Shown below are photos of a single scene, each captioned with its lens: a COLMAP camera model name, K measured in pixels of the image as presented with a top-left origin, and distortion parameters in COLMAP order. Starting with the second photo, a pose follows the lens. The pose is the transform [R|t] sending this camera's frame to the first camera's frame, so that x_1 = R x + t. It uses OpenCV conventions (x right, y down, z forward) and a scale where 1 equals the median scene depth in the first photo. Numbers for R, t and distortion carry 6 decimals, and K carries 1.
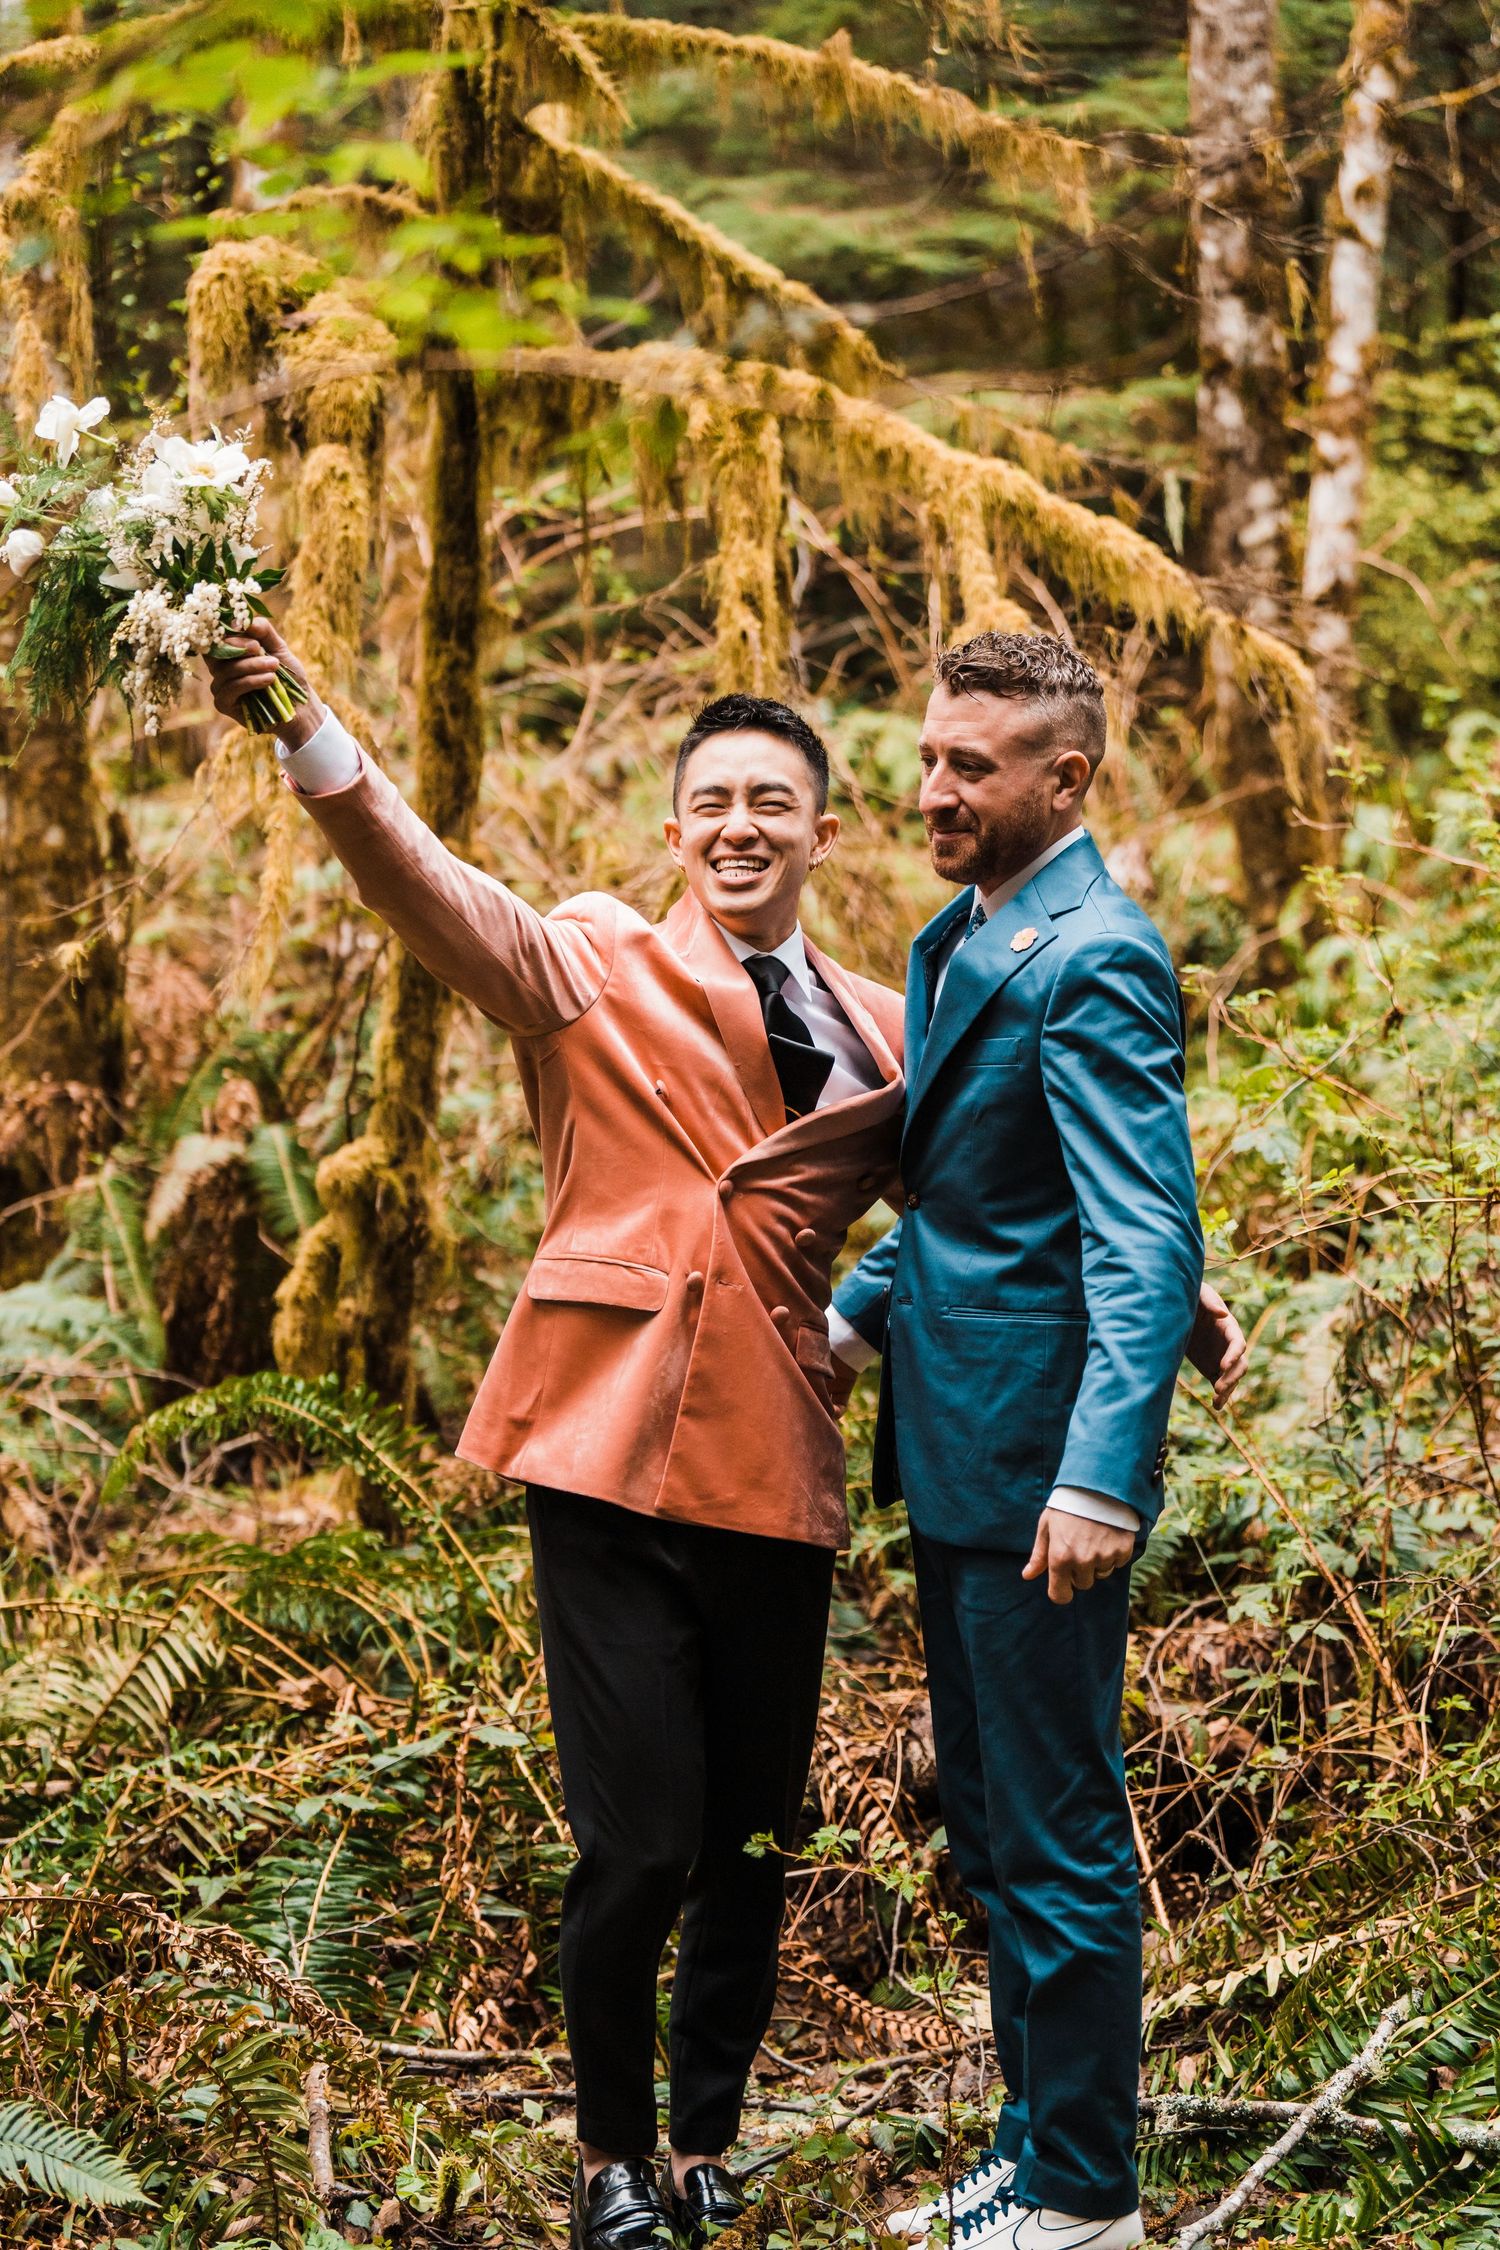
lens RADIAL K [[4524.1, 0, 750.0], [0, 4524.1, 1125.0], [0, 0, 1]] dist [-0.023797, 0.256303]
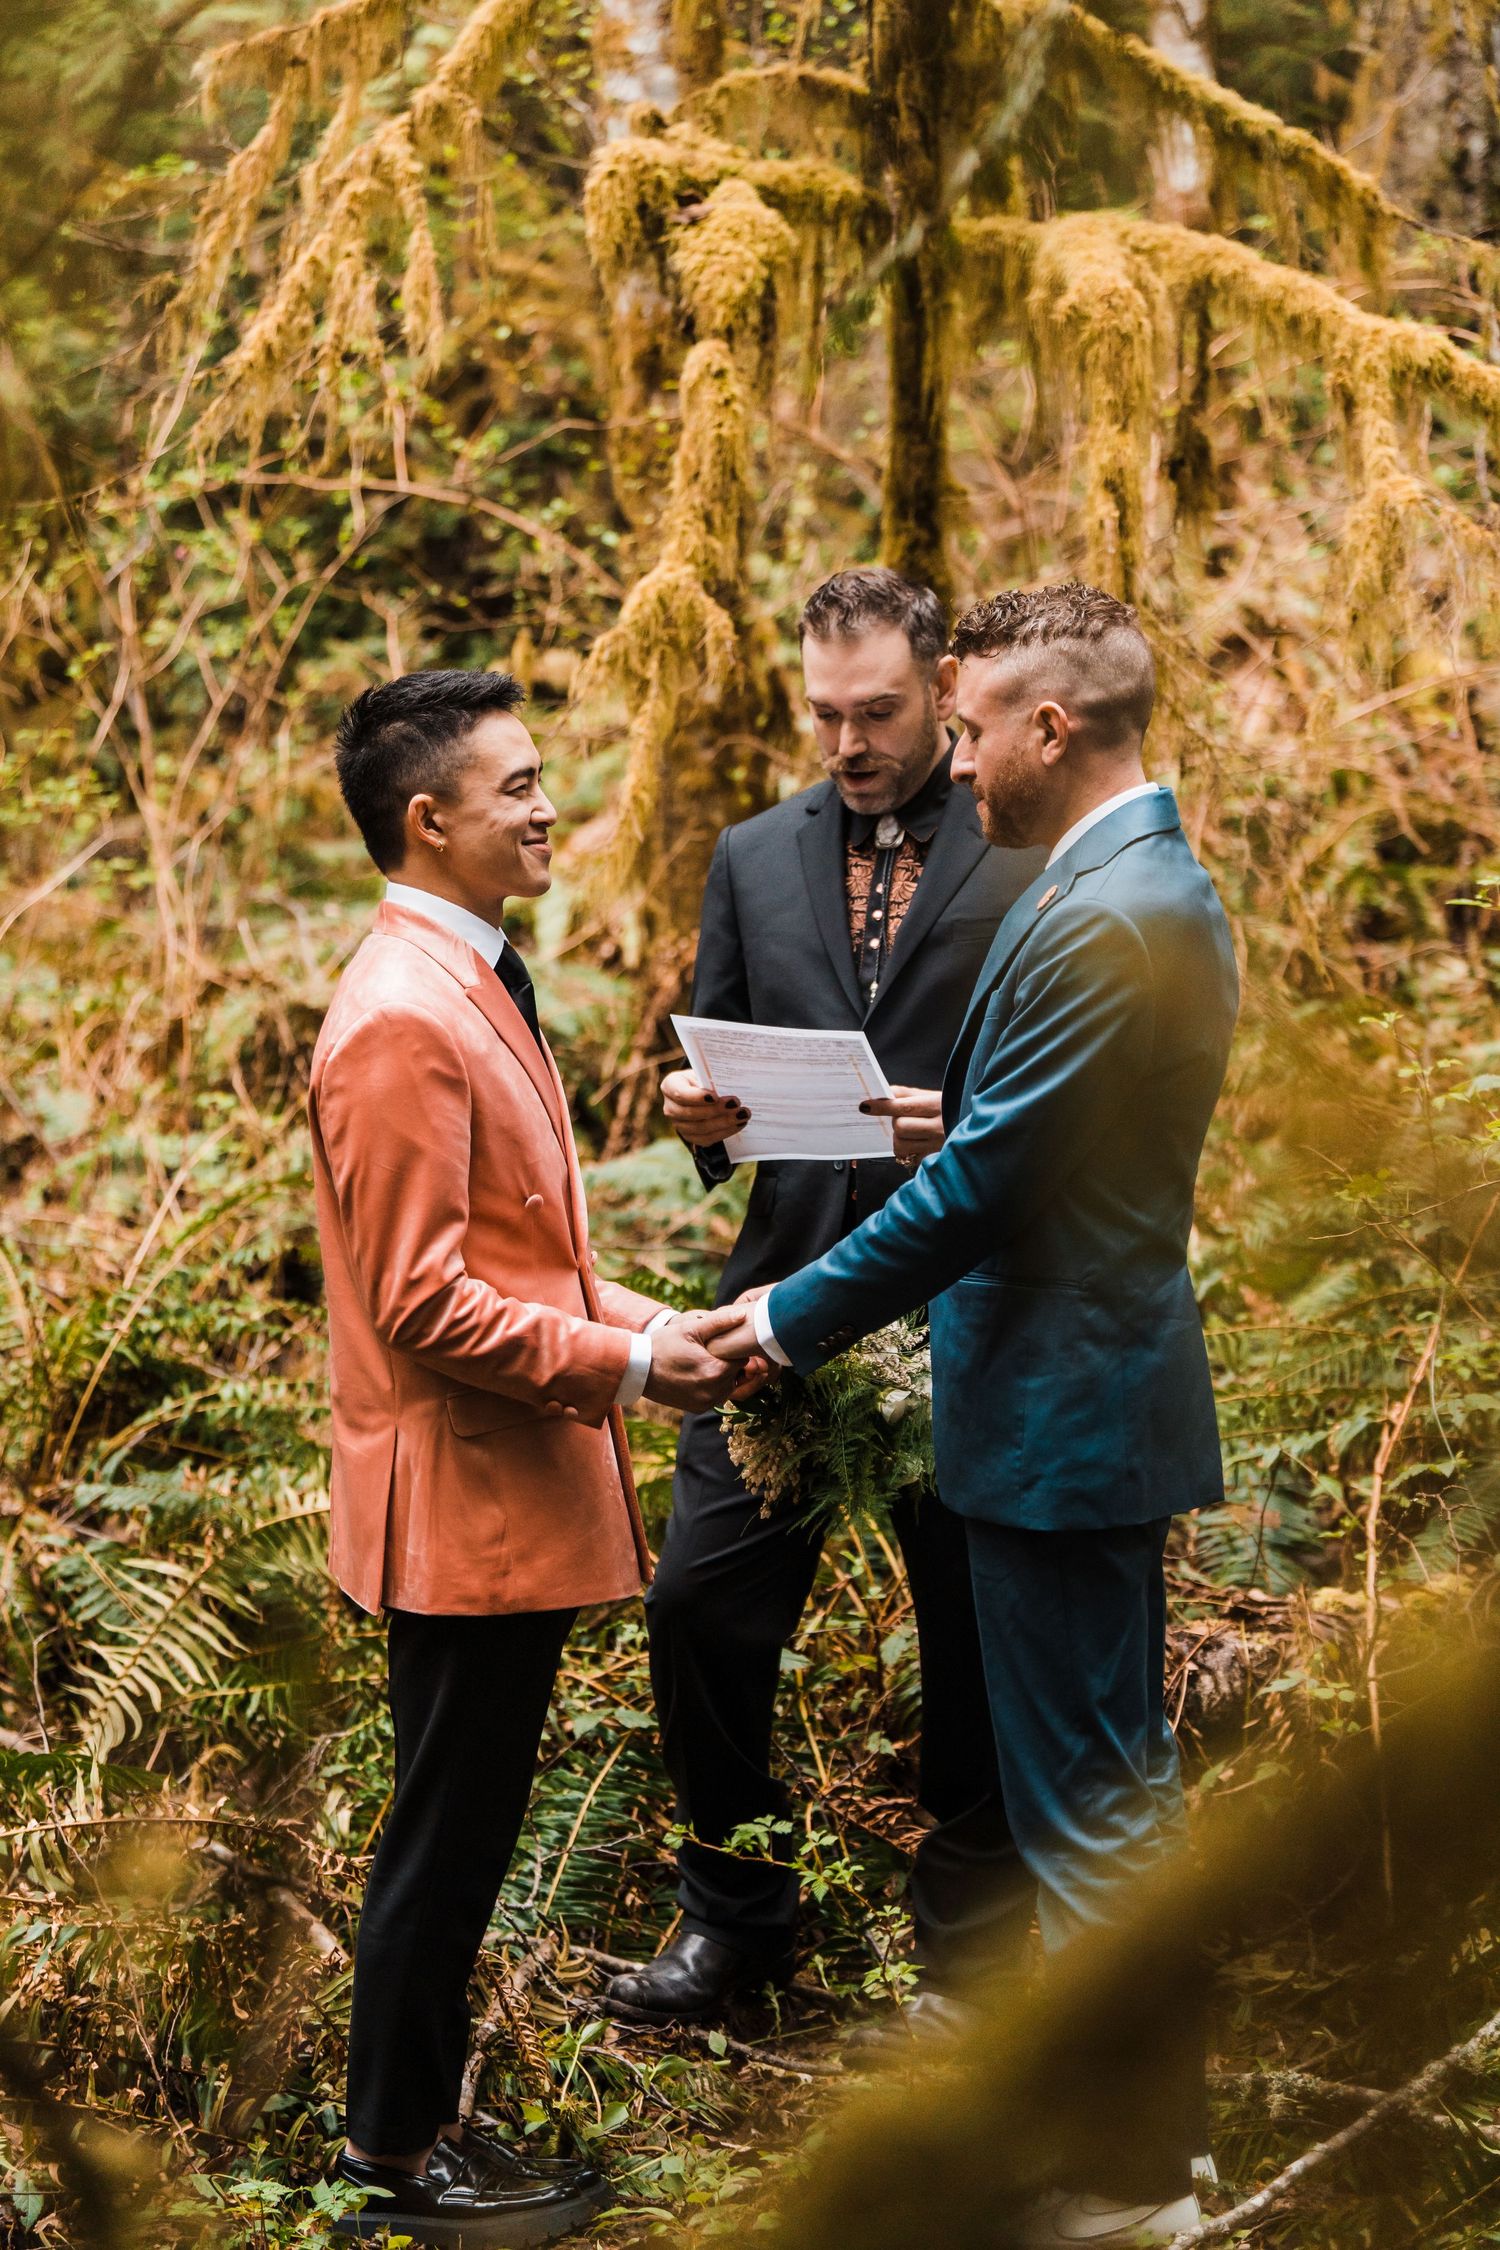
lens RADIAL K [[4544.0, 0, 747.2], [0, 4544.0, 1090.8], [0, 0, 1]] dist [0.003084, -0.173418]
pose [[0.961870, 0.004490, -0.273468, 0.199404], [0.009097, 0.998787, 0.048393, -0.035969], [0.273354, -0.049035, 0.960663, 0.036943]]
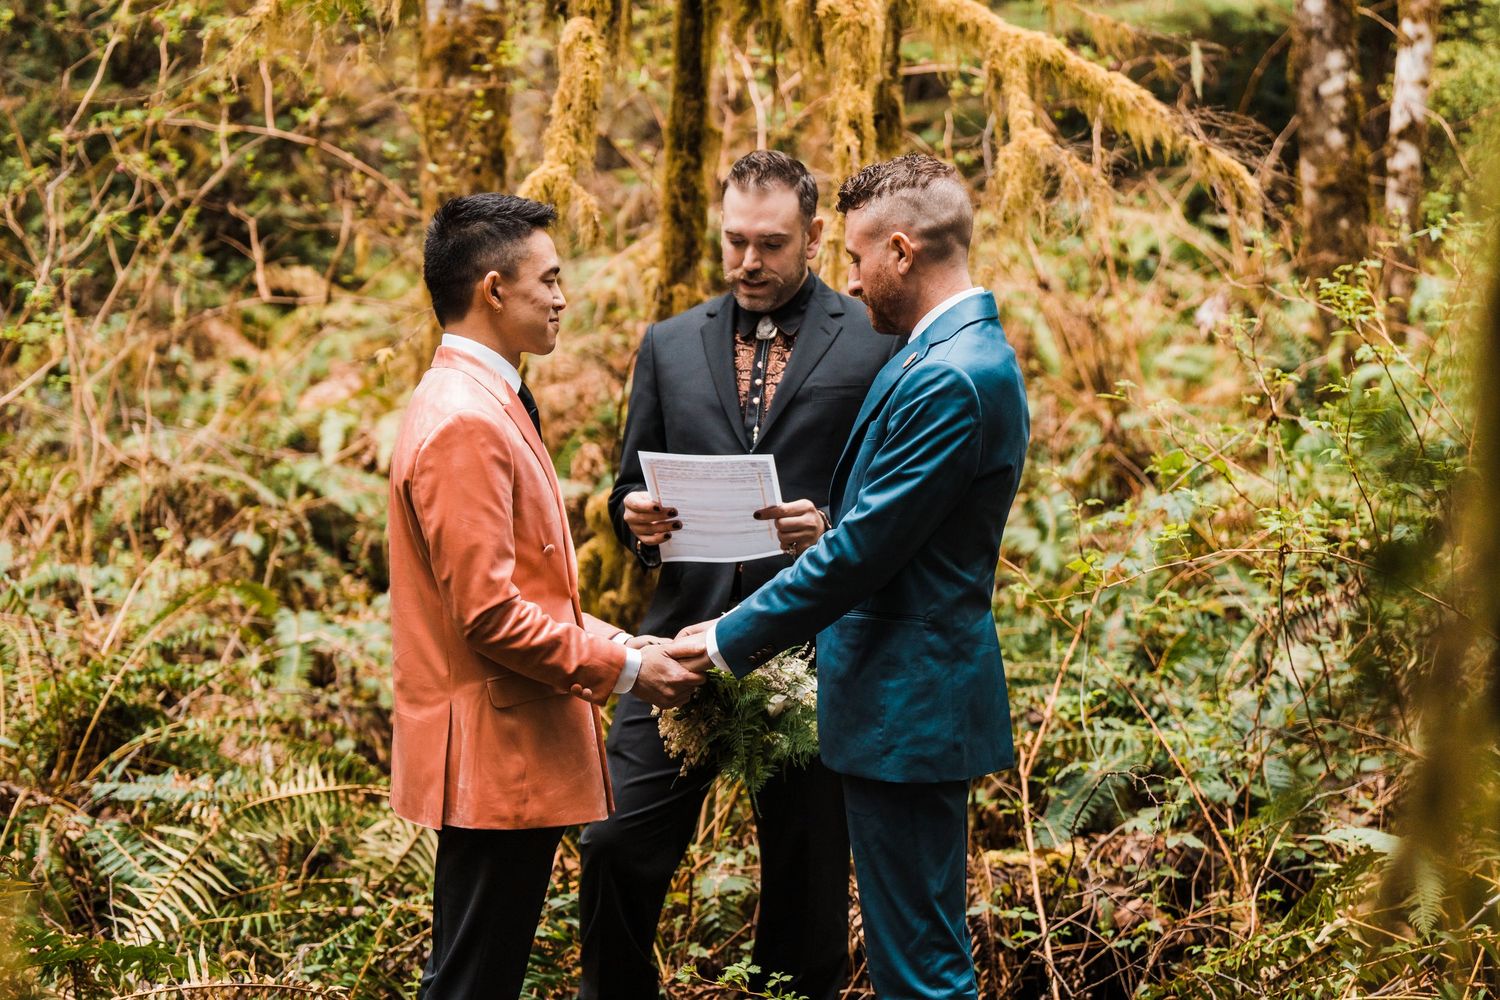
lens RADIAL K [[3016.1, 0, 784.6], [0, 3016.1, 492.1], [0, 0, 1]] dist [-0.023797, 0.256303]
pose [[0.992844, 0.027356, -0.116245, 0.098576], [-0.026845, 0.999622, 0.005956, -0.002131], [0.116364, -0.002793, 0.993203, 0.023977]]
